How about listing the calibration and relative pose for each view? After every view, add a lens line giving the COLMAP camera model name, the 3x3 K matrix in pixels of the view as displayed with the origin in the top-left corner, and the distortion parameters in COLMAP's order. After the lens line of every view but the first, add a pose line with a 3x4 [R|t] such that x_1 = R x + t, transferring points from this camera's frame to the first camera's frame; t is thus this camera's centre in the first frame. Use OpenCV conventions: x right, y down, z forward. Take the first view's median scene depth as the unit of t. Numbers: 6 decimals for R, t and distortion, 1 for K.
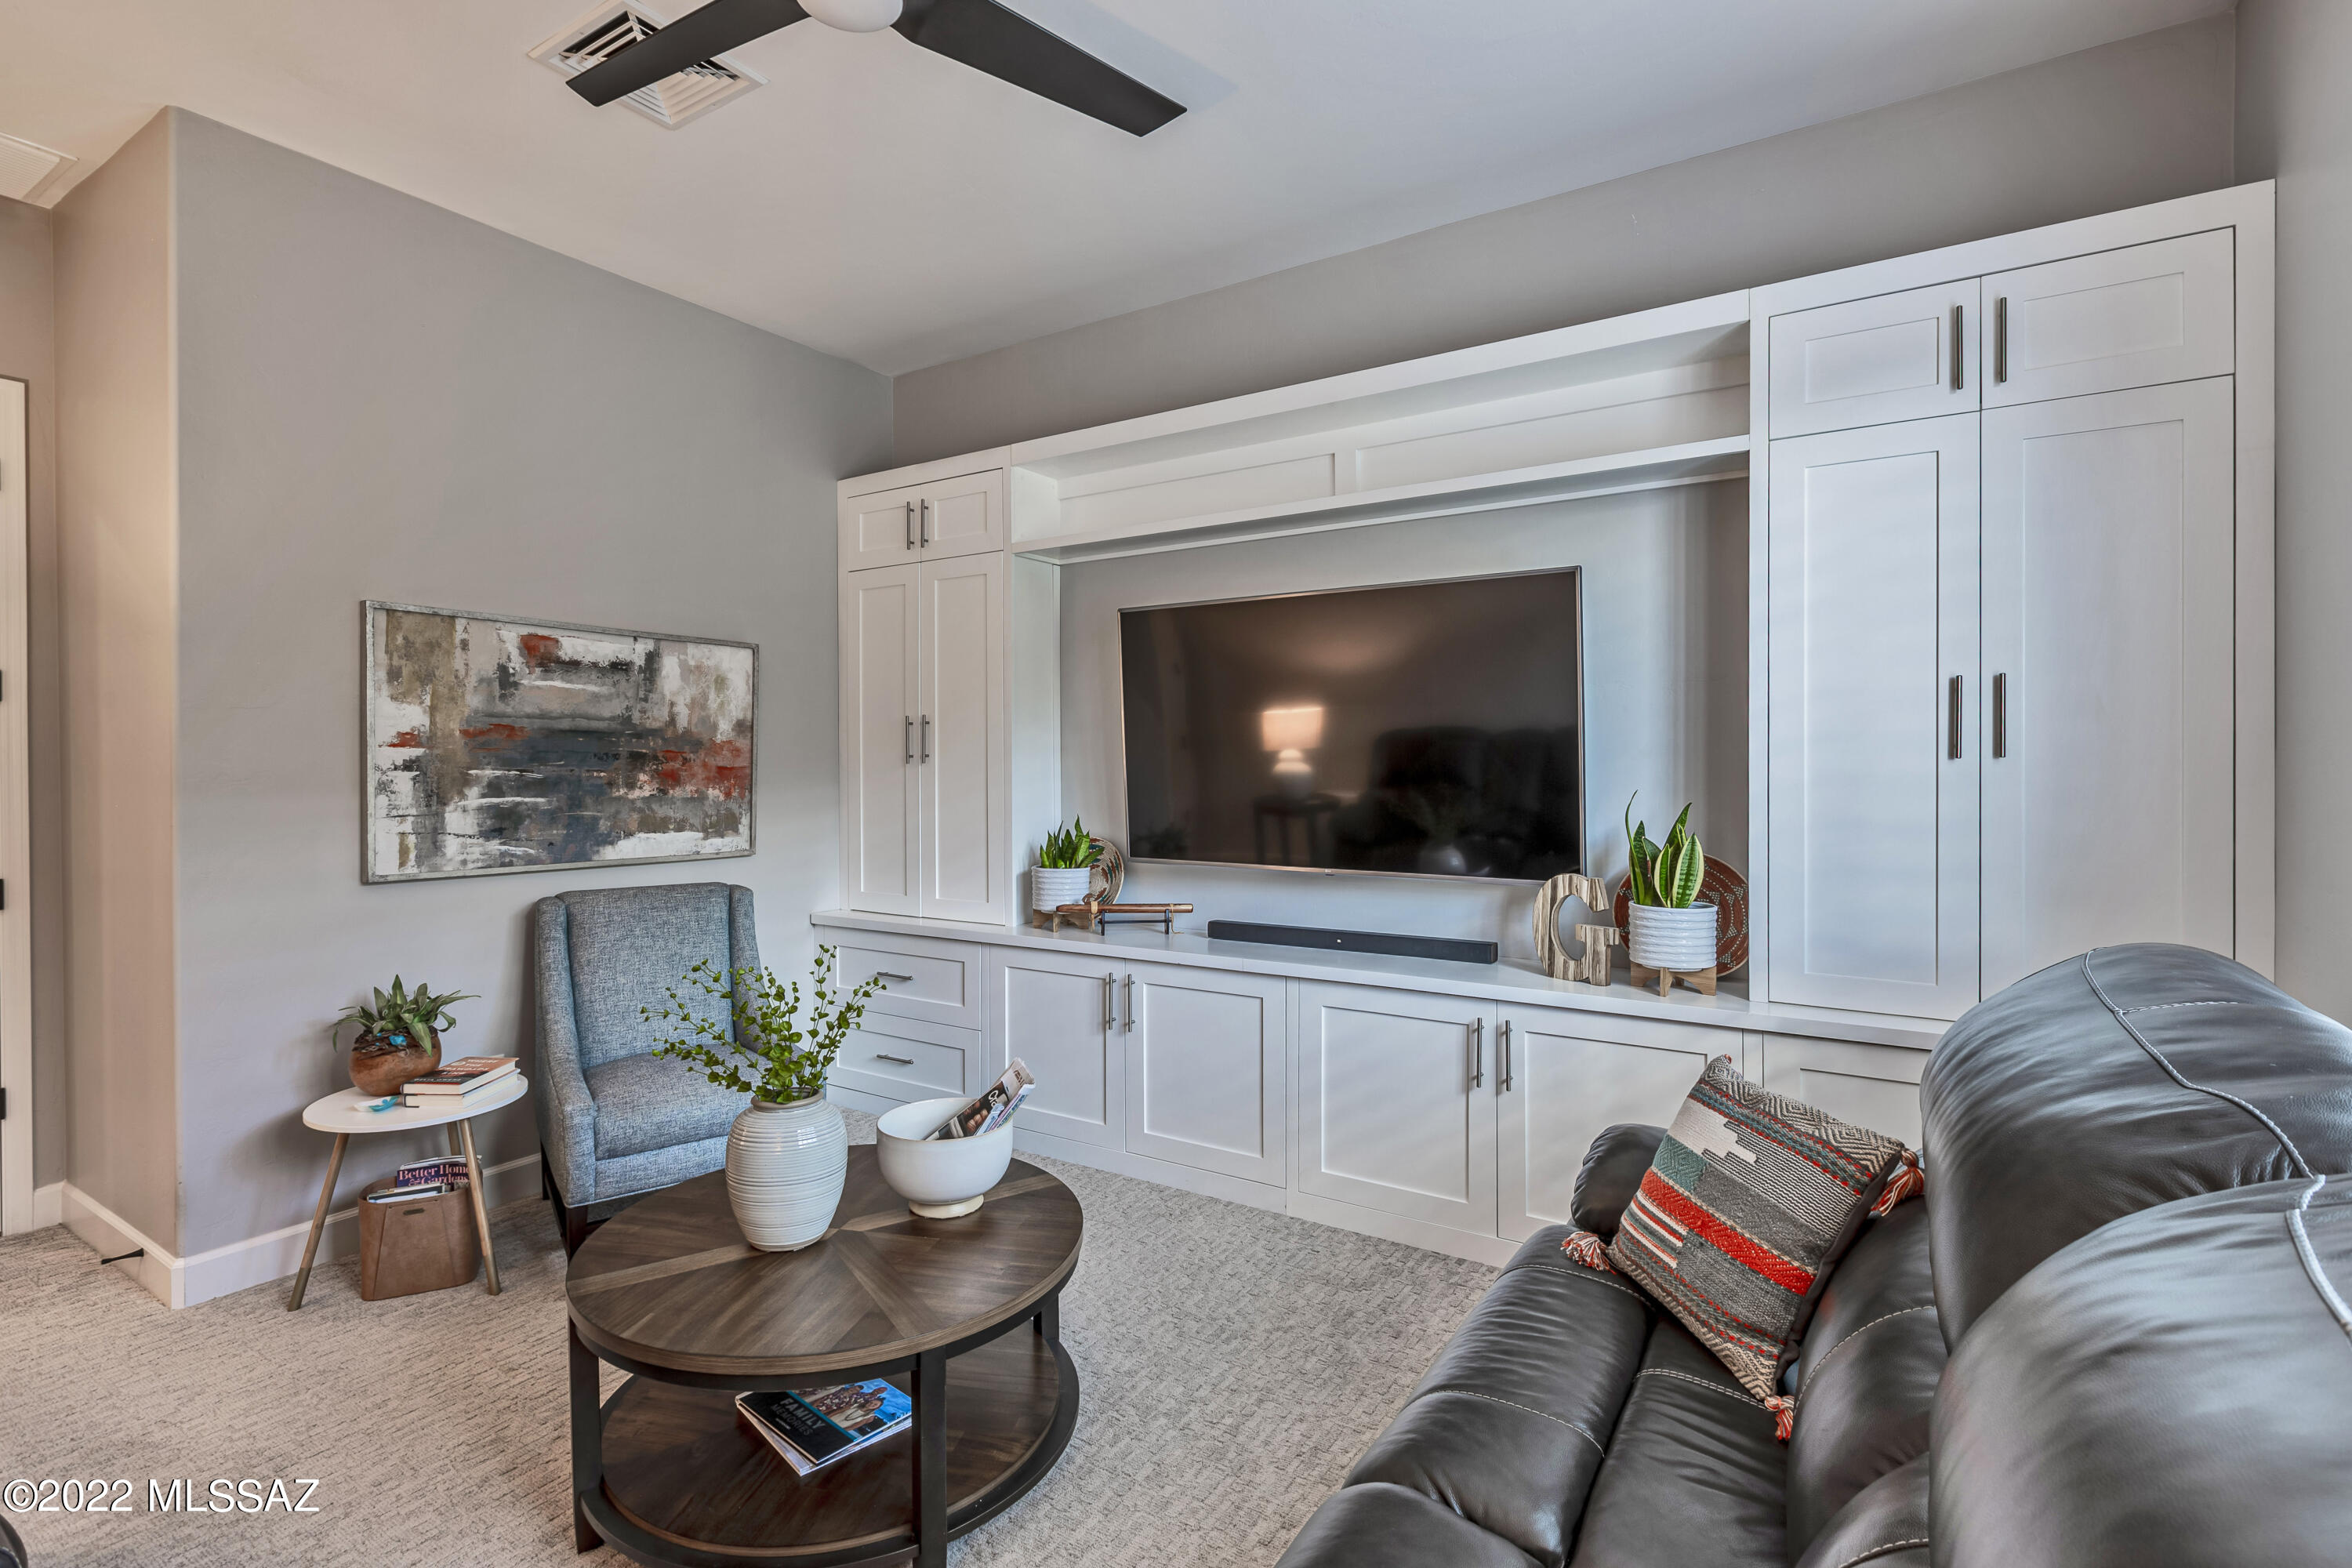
lens RADIAL K [[1096.1, 0, 1180.1], [0, 1096.1, 787.6], [0, 0, 1]] dist [-0.004146, -0.001254]
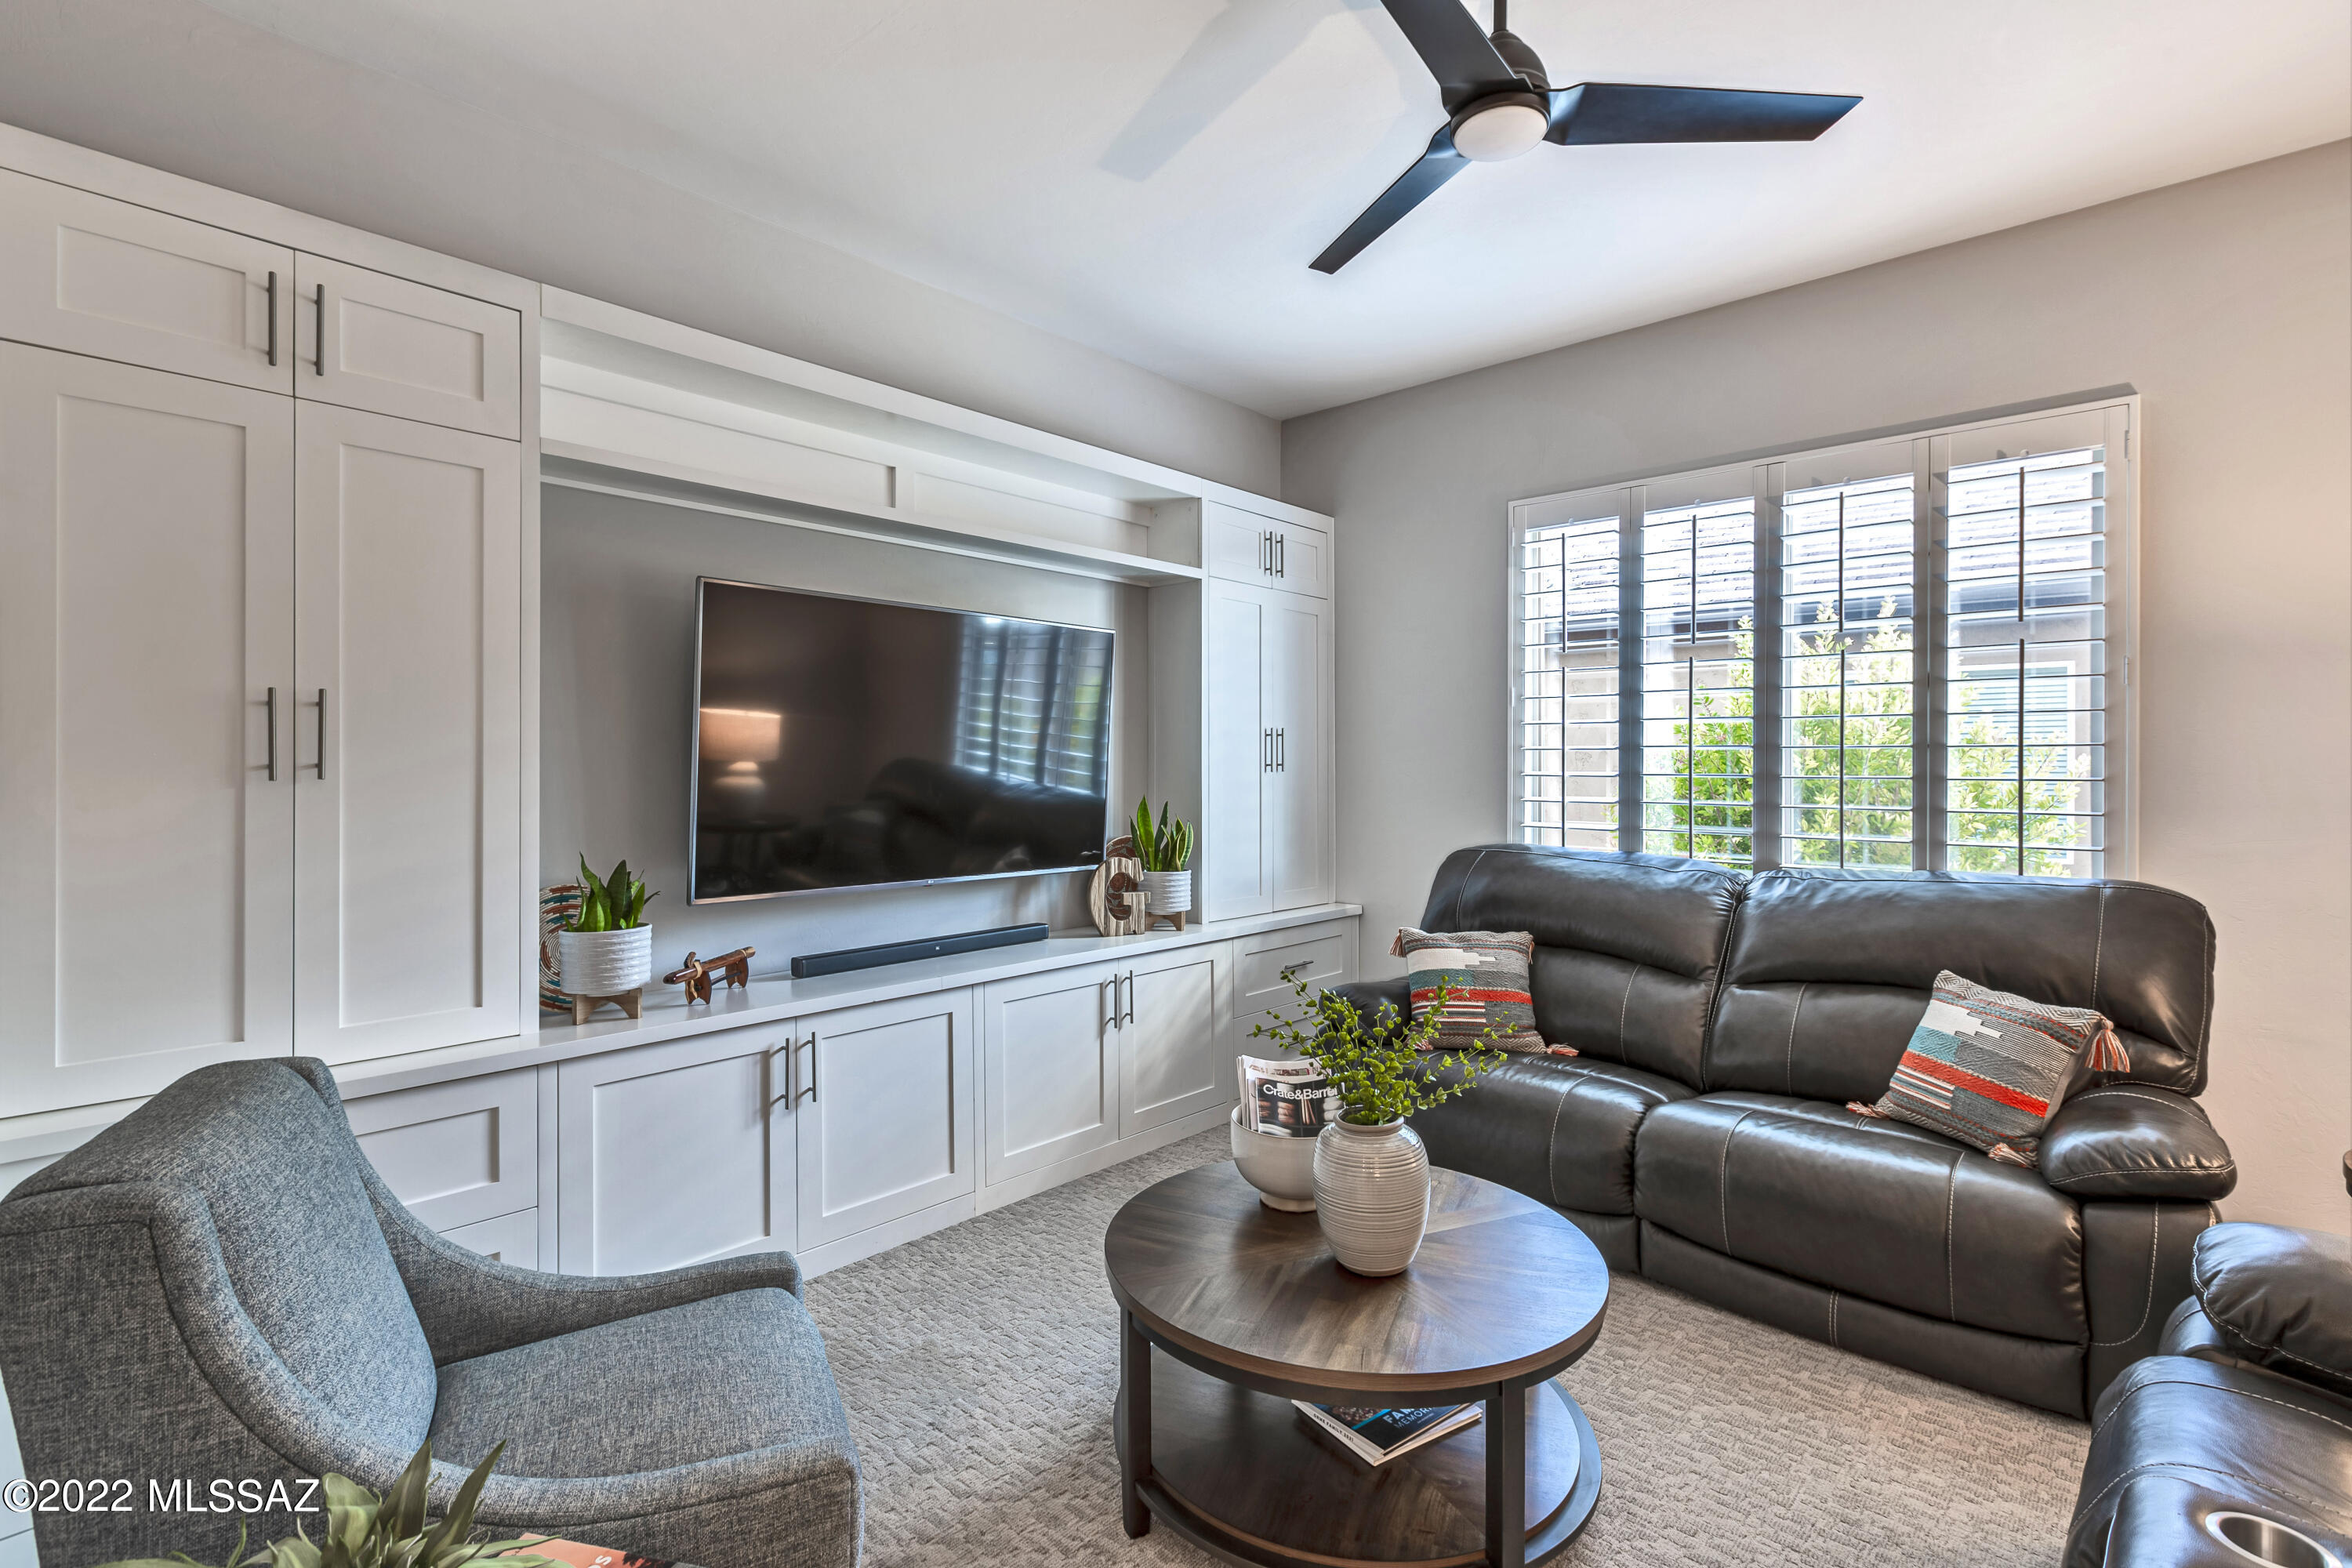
lens RADIAL K [[1096.1, 0, 1181.1], [0, 1096.1, 766.2], [0, 0, 1]] dist [-0.004146, -0.001254]
pose [[0.174216, -0.002630, 0.984704, -0.797984], [0.011039, 0.999939, 0.000718, -0.027743], [-0.984646, 0.010746, 0.174235, 0.569761]]
